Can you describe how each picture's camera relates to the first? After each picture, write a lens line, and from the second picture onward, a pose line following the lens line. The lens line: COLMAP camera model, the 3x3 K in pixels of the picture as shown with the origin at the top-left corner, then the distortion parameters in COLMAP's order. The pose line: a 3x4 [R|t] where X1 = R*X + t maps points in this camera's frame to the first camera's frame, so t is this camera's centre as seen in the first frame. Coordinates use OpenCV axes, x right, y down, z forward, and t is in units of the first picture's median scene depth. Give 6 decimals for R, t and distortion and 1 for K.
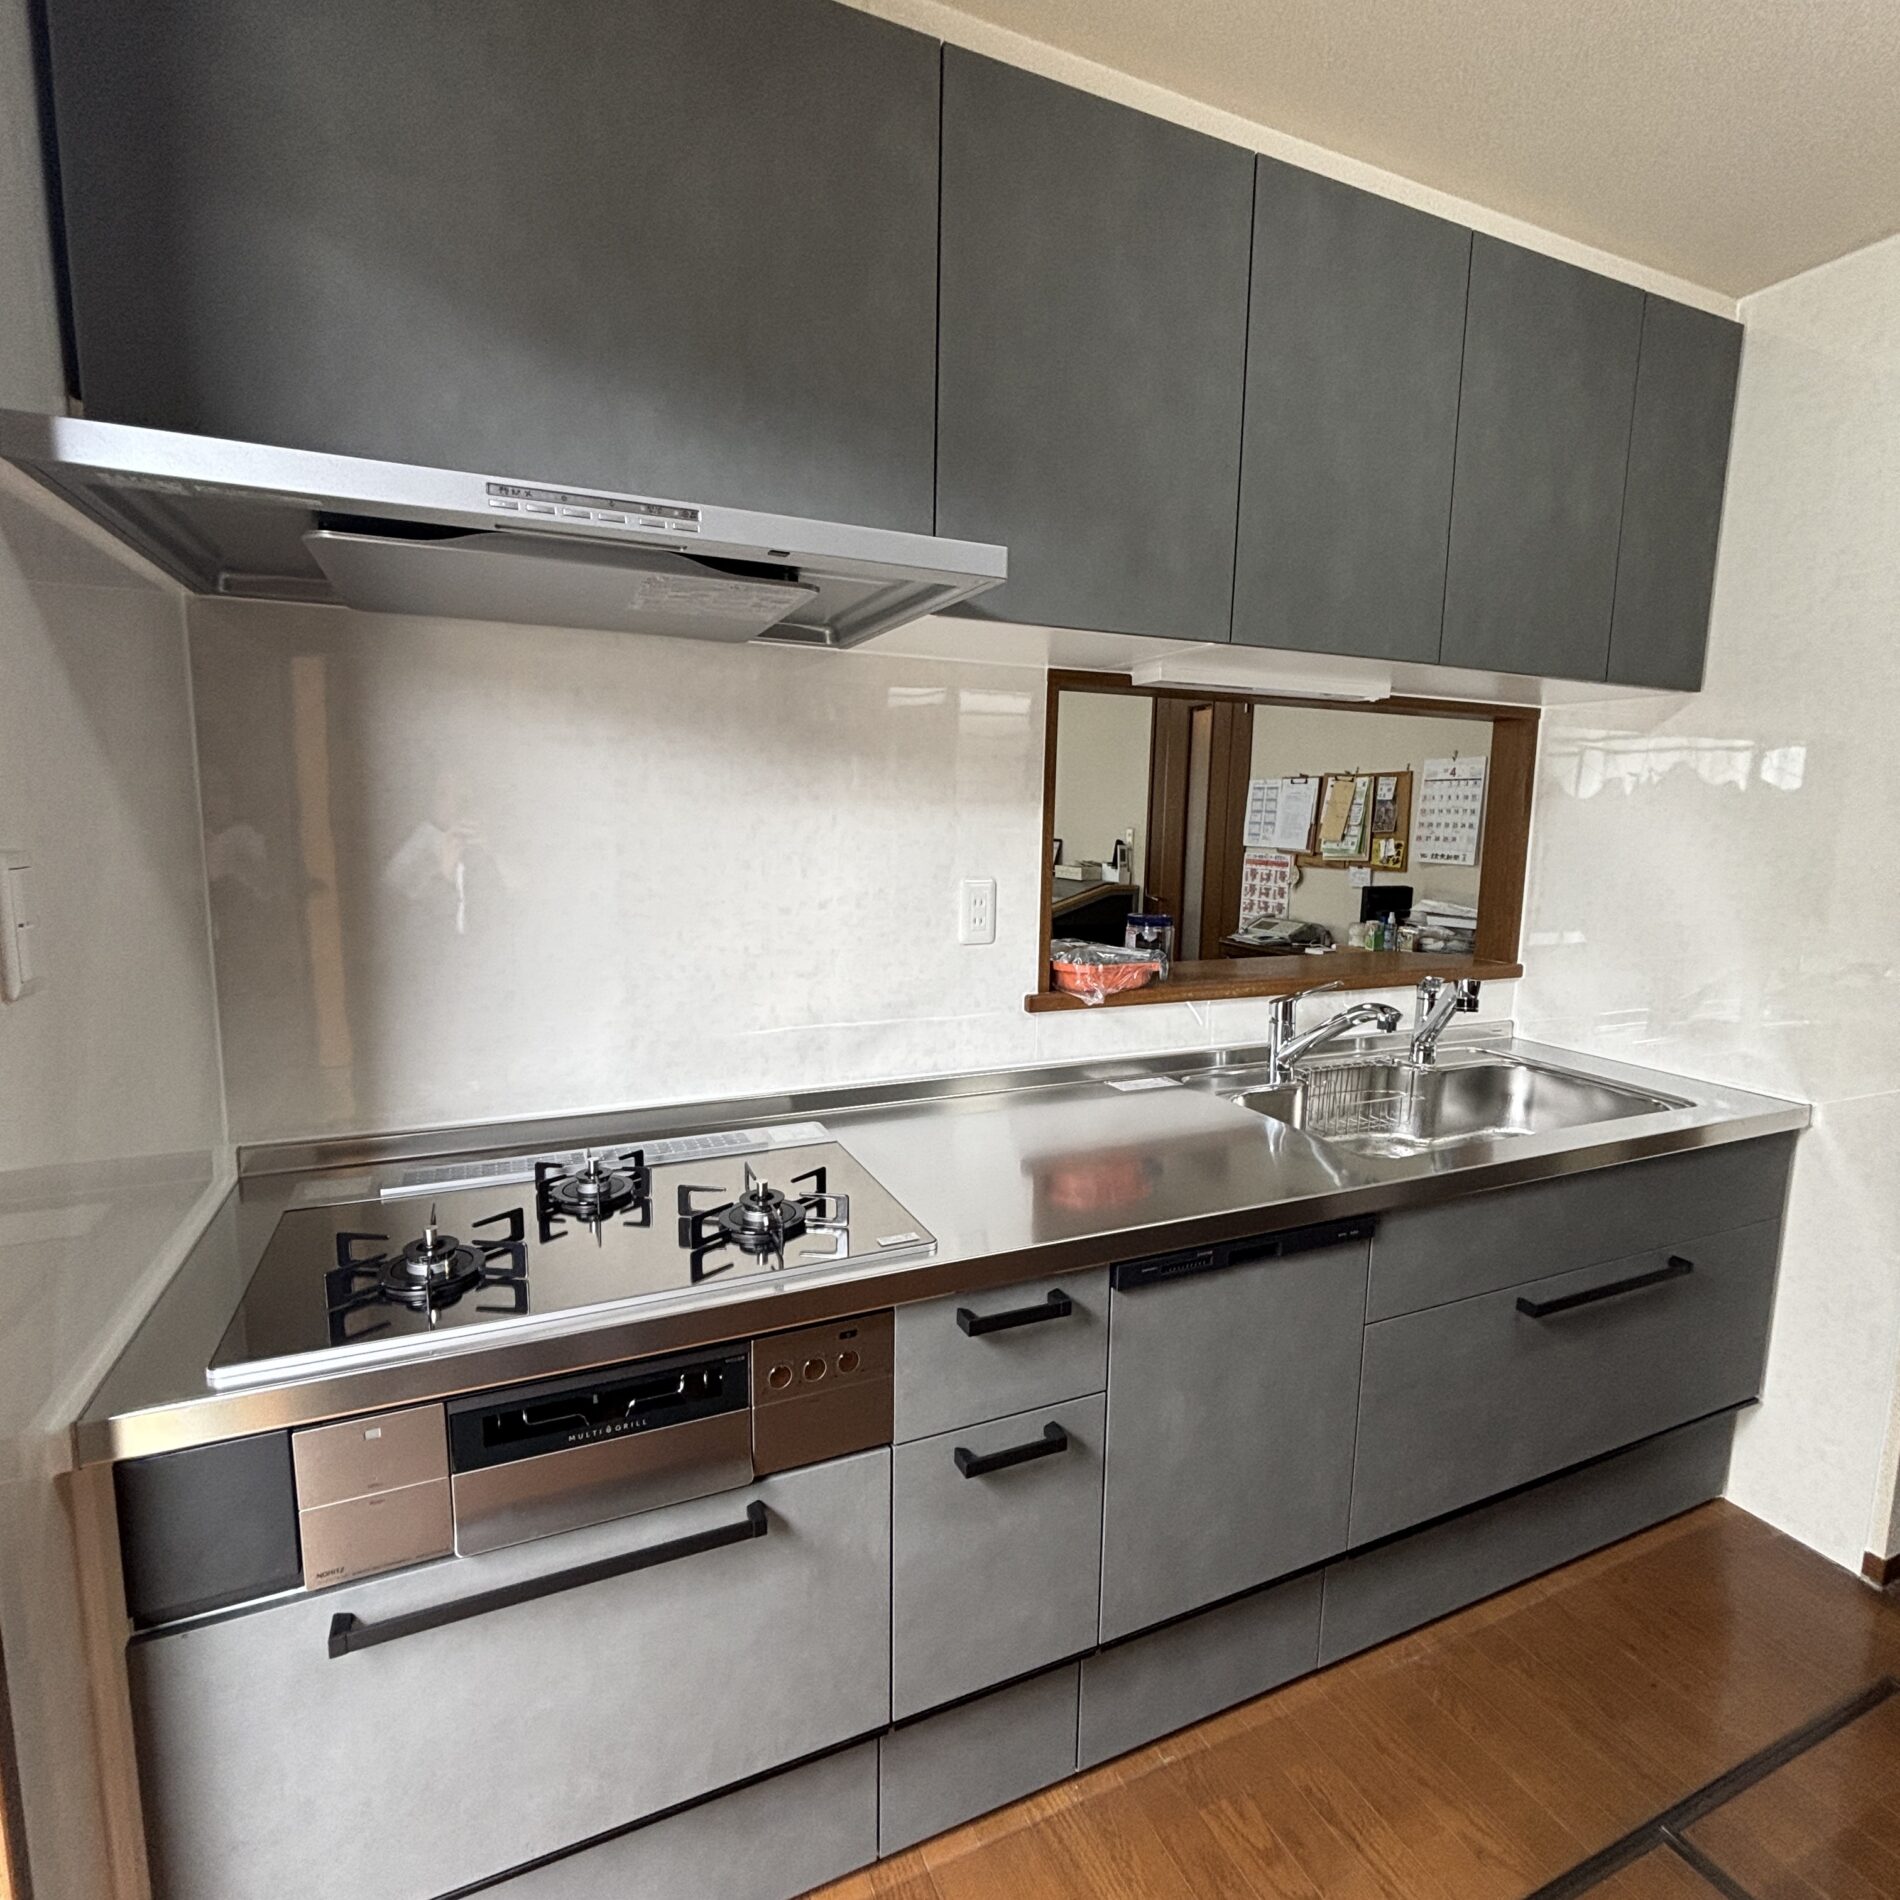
lens RADIAL K [[1016.1, 0, 956.6], [0, 1016.1, 950.8], [0, 0, 1]] dist [-0.003270, -0.002720]
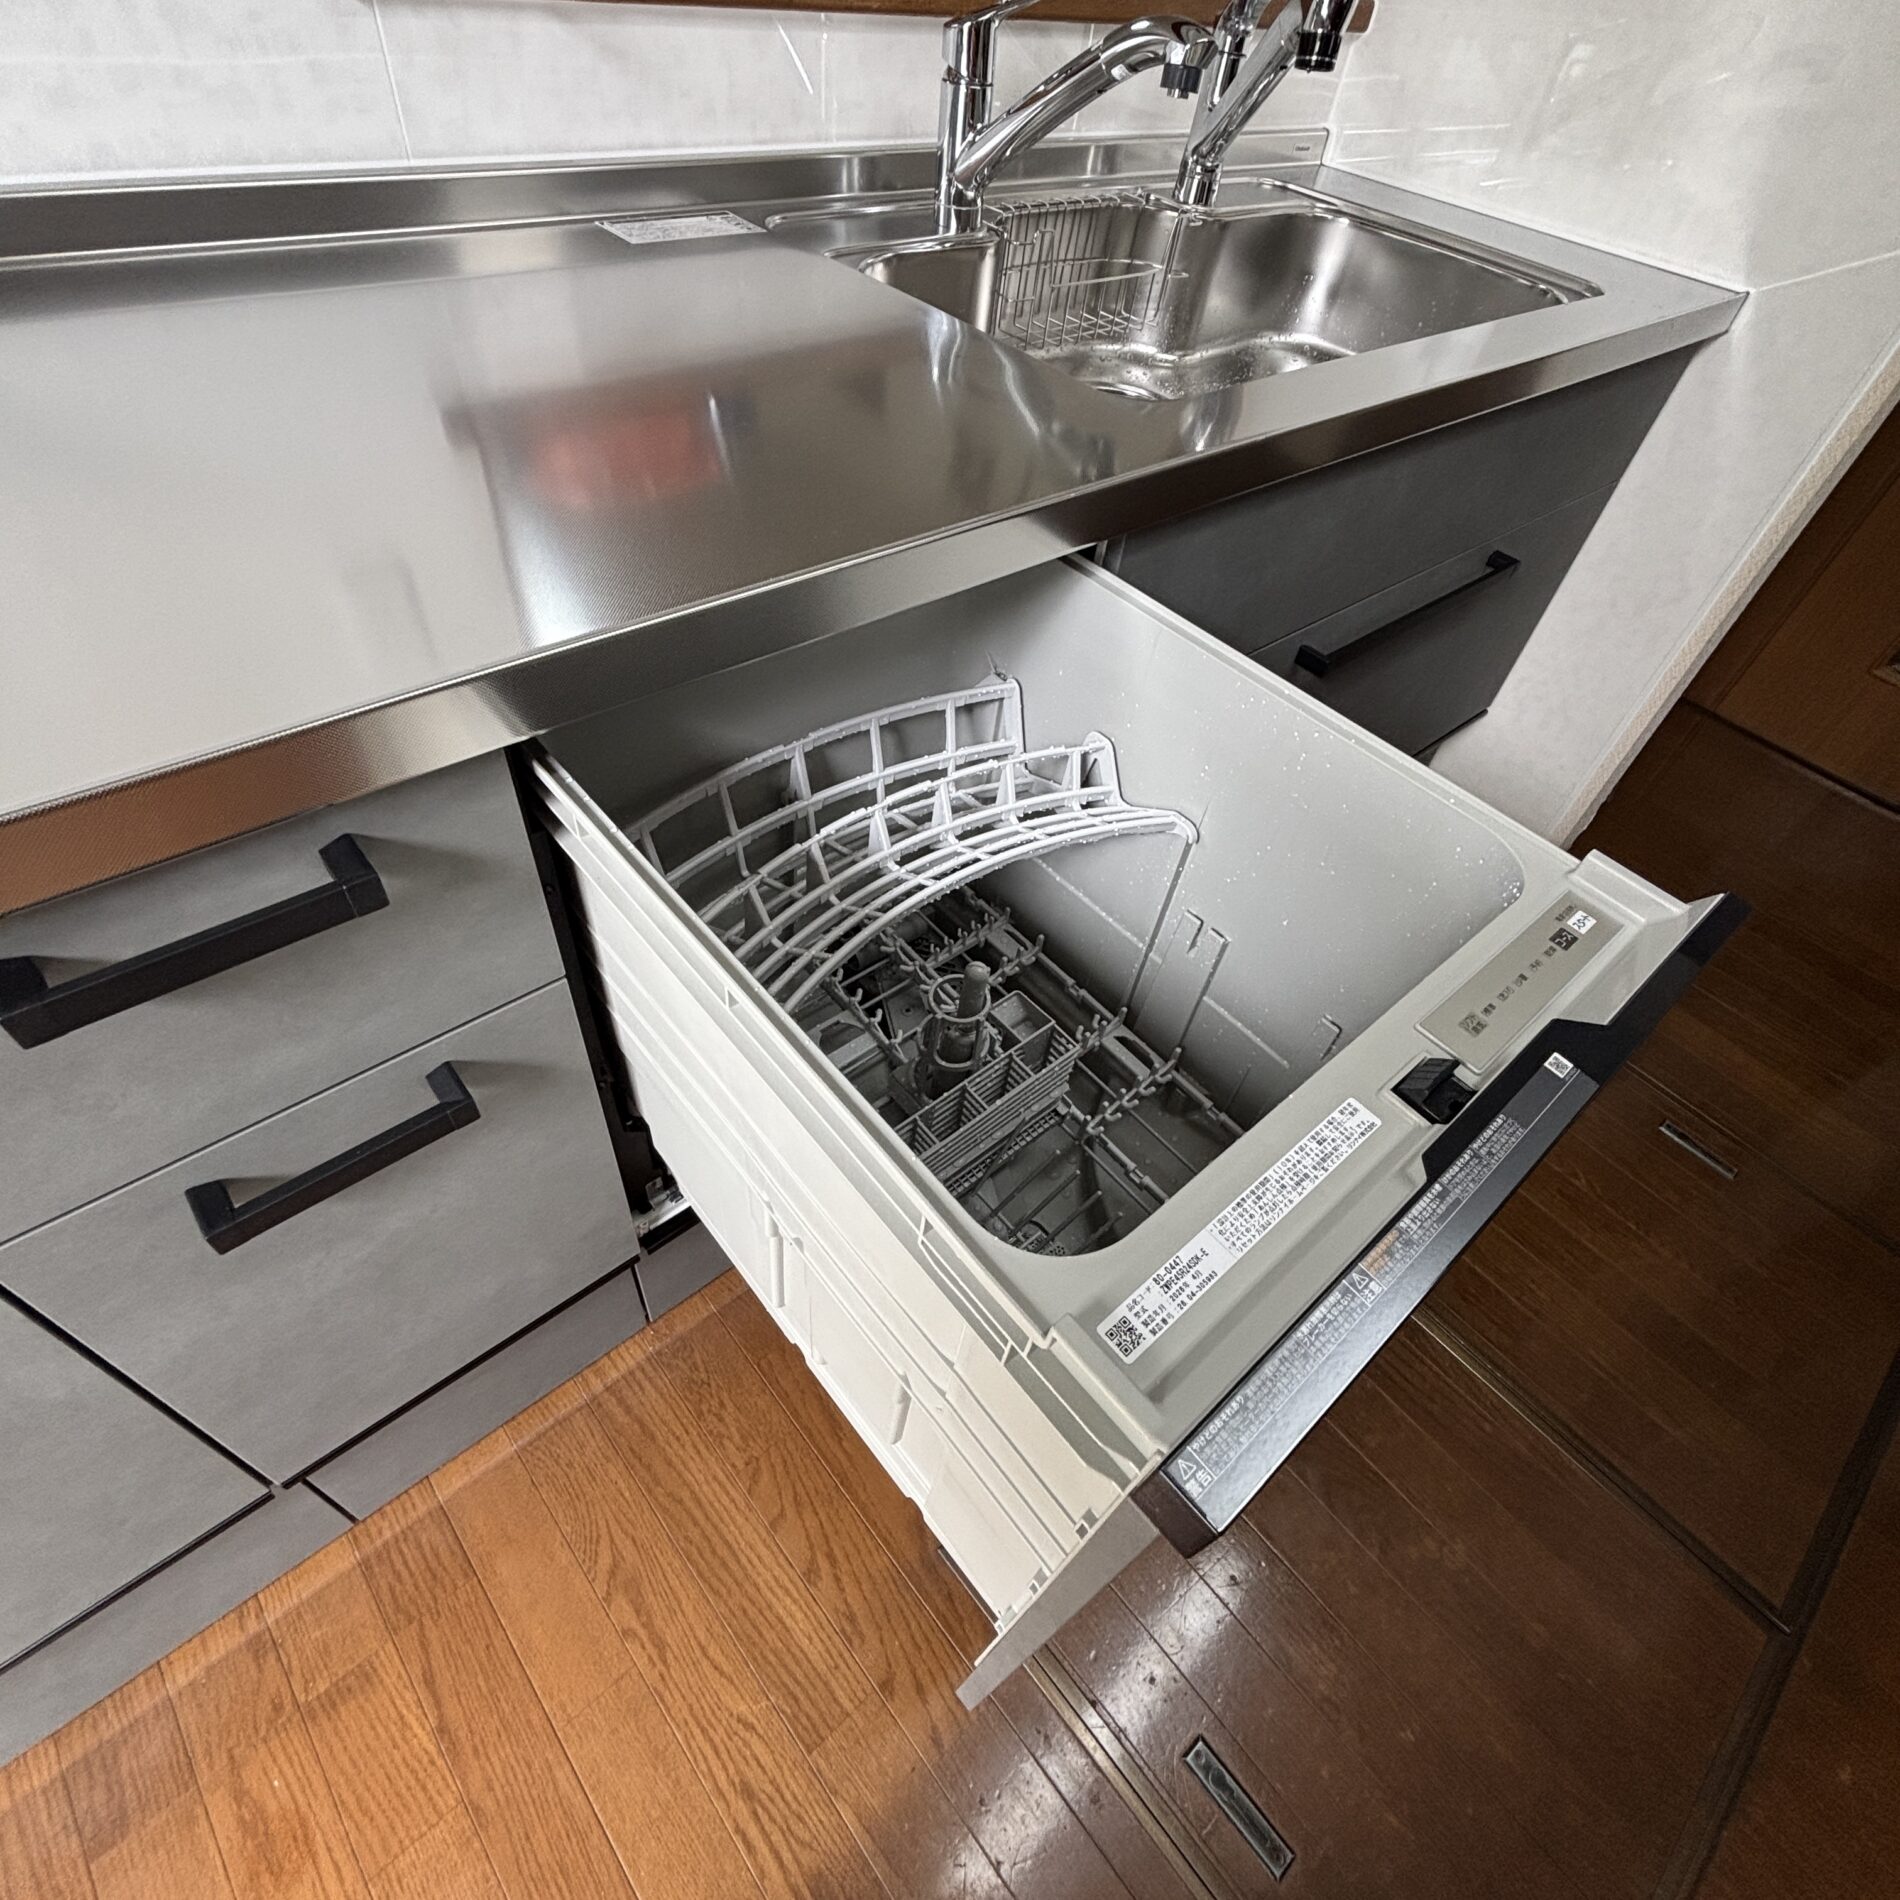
lens RADIAL K [[1016.1, 0, 956.6], [0, 1016.1, 950.8], [0, 0, 1]] dist [-0.003270, -0.002720]
pose [[0.954259, -0.154486, 0.255975, 0.120920], [-0.052345, 0.756608, 0.651770, 0.065273], [-0.294362, -0.635356, 0.713914, 0.370878]]
